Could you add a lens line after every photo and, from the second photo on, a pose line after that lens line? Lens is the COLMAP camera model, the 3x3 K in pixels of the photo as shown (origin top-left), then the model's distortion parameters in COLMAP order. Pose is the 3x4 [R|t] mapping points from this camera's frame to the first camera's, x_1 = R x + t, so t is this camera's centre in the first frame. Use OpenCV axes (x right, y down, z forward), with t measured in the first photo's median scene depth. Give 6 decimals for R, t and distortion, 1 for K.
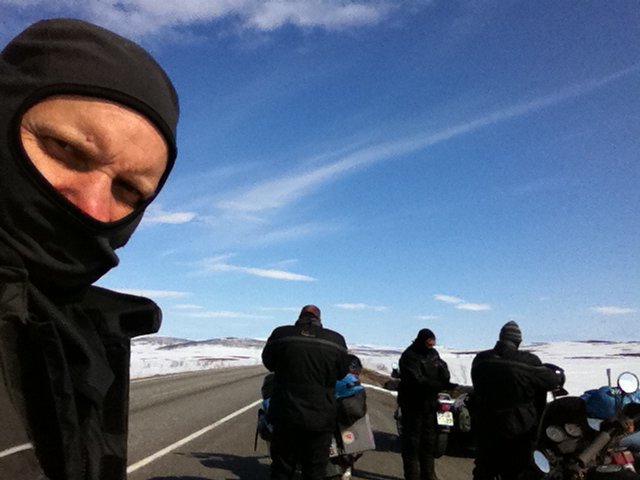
lens RADIAL K [[633.8, 0, 320.0], [0, 633.8, 240.0], [0, 0, 1]] dist [-0.008168, -0.010837]
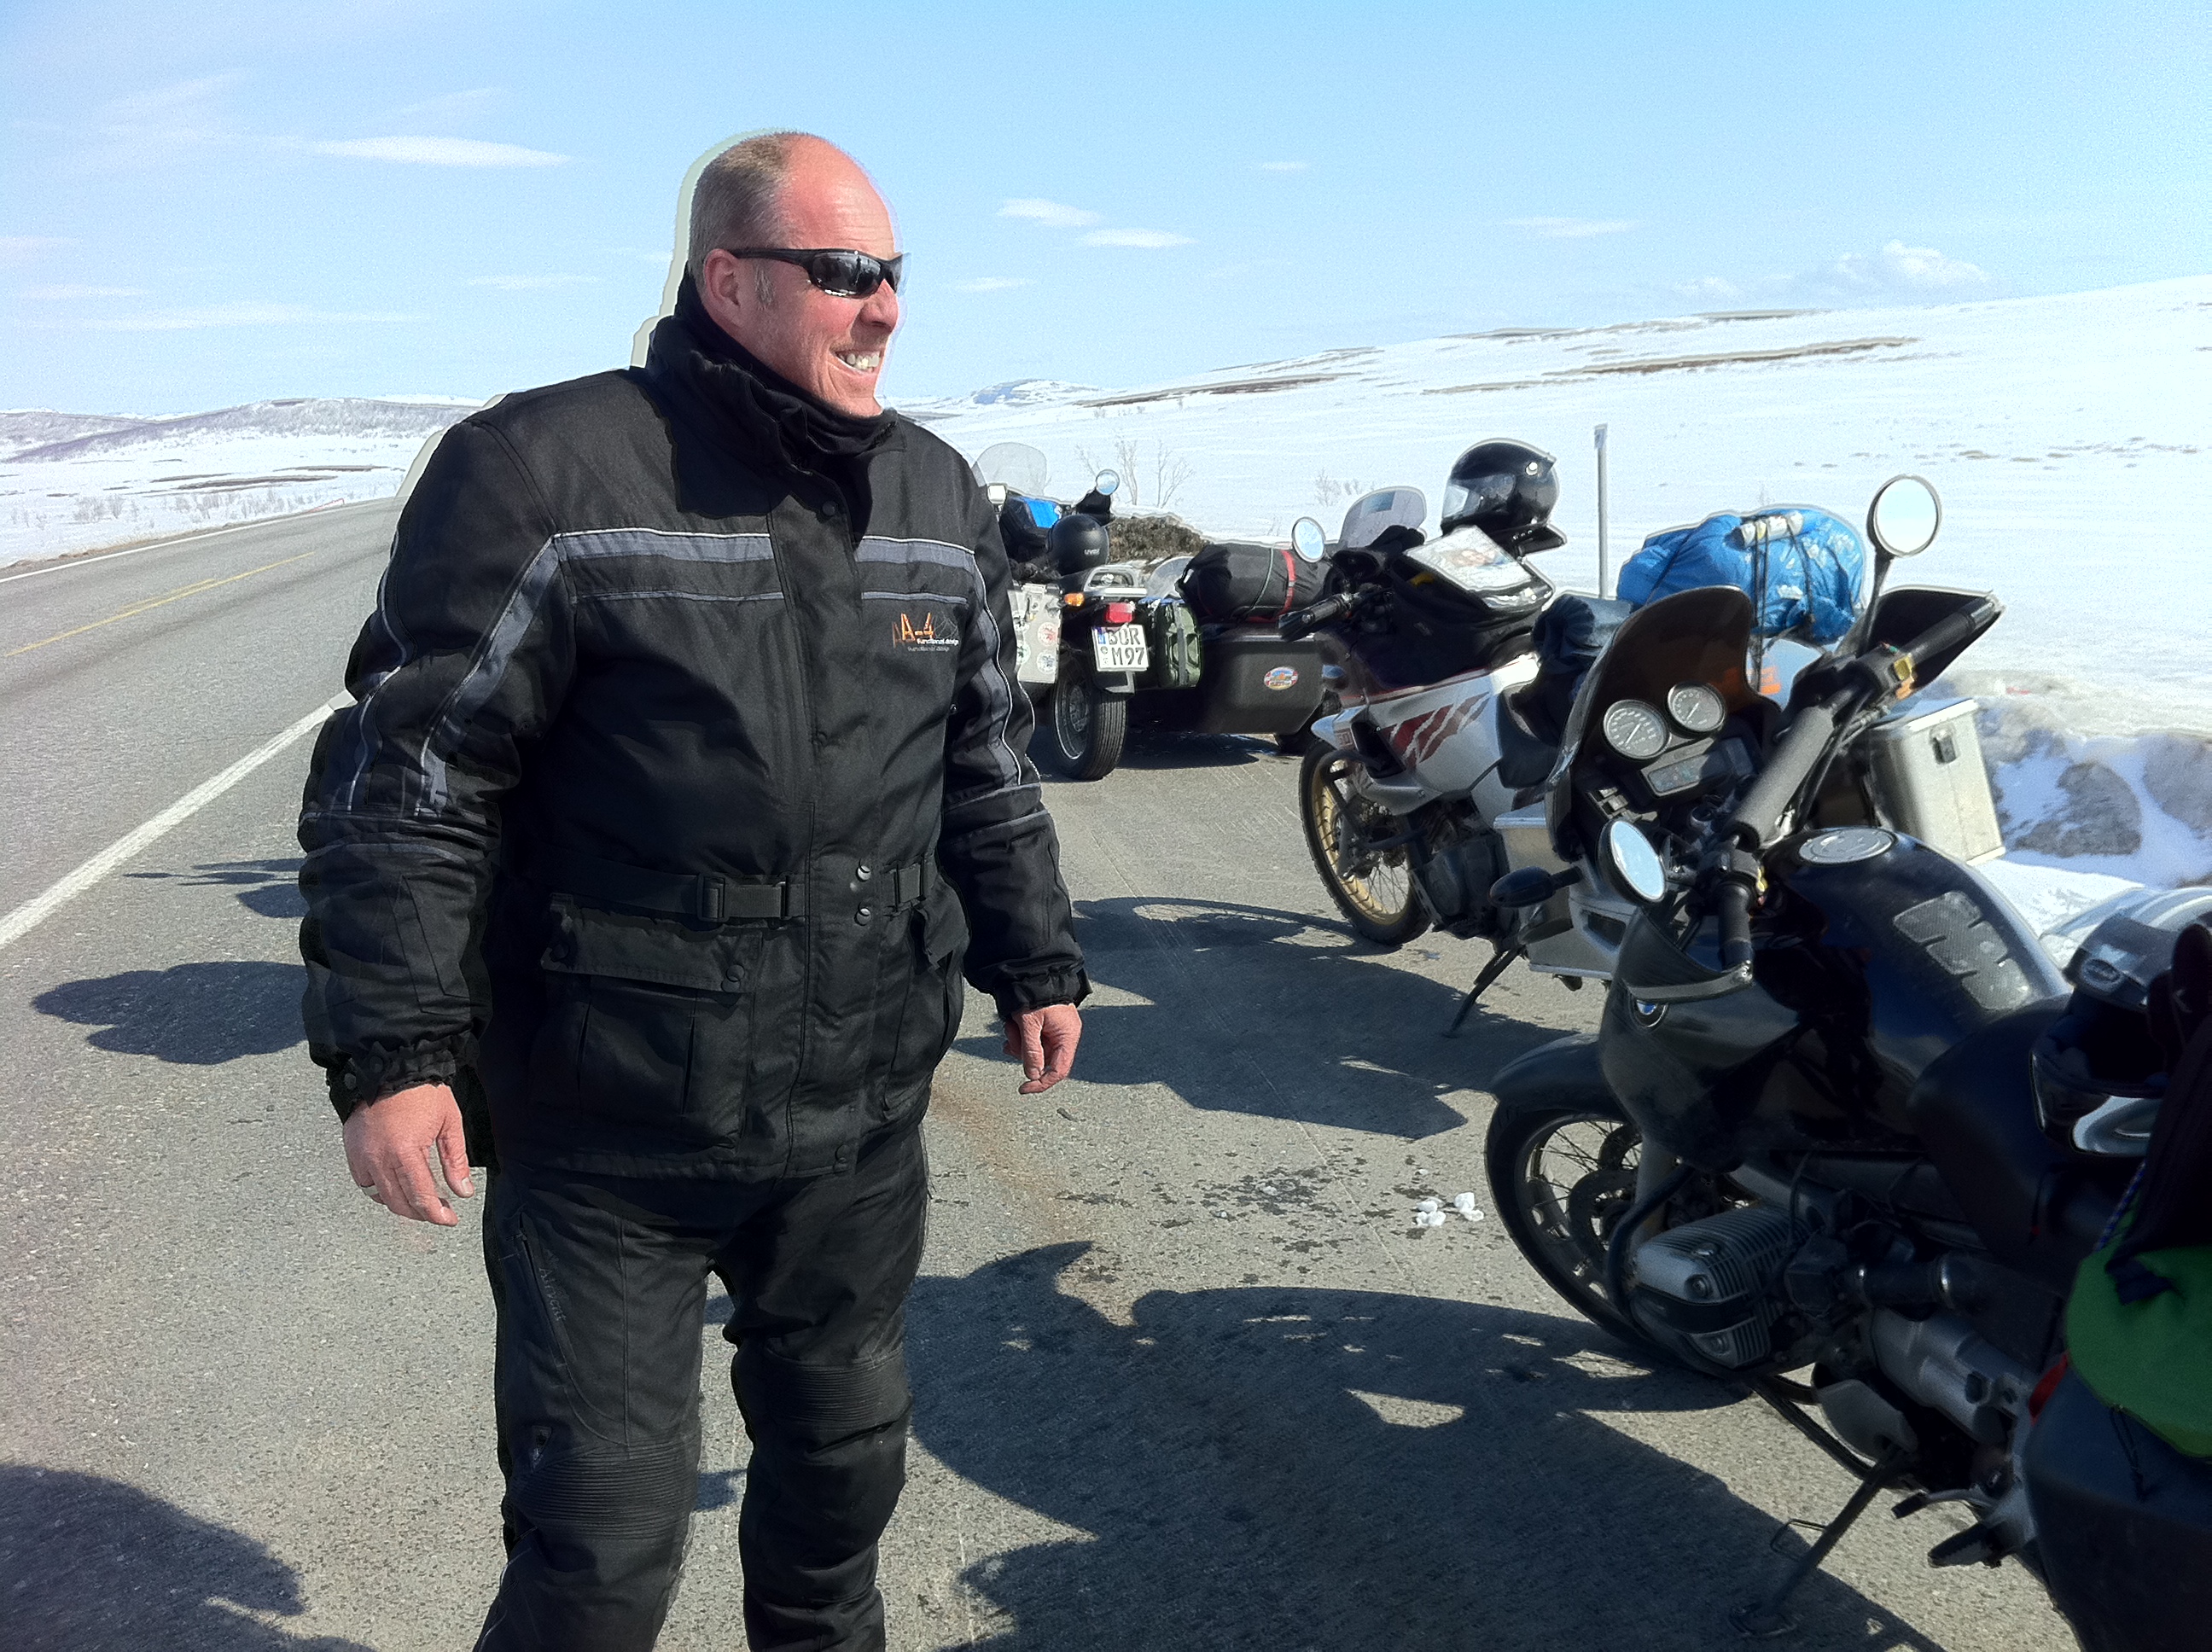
lens RADIAL K [[2190.3, 0, 1106.0], [0, 2190.3, 826.0], [0, 0, 1]] dist [-0.008168, -0.010837]
pose [[0.975710, -0.099399, 0.195216, -0.015760], [0.024154, 0.934514, 0.355105, 0.010244], [-0.217729, -0.341764, 0.914216, 0.131346]]
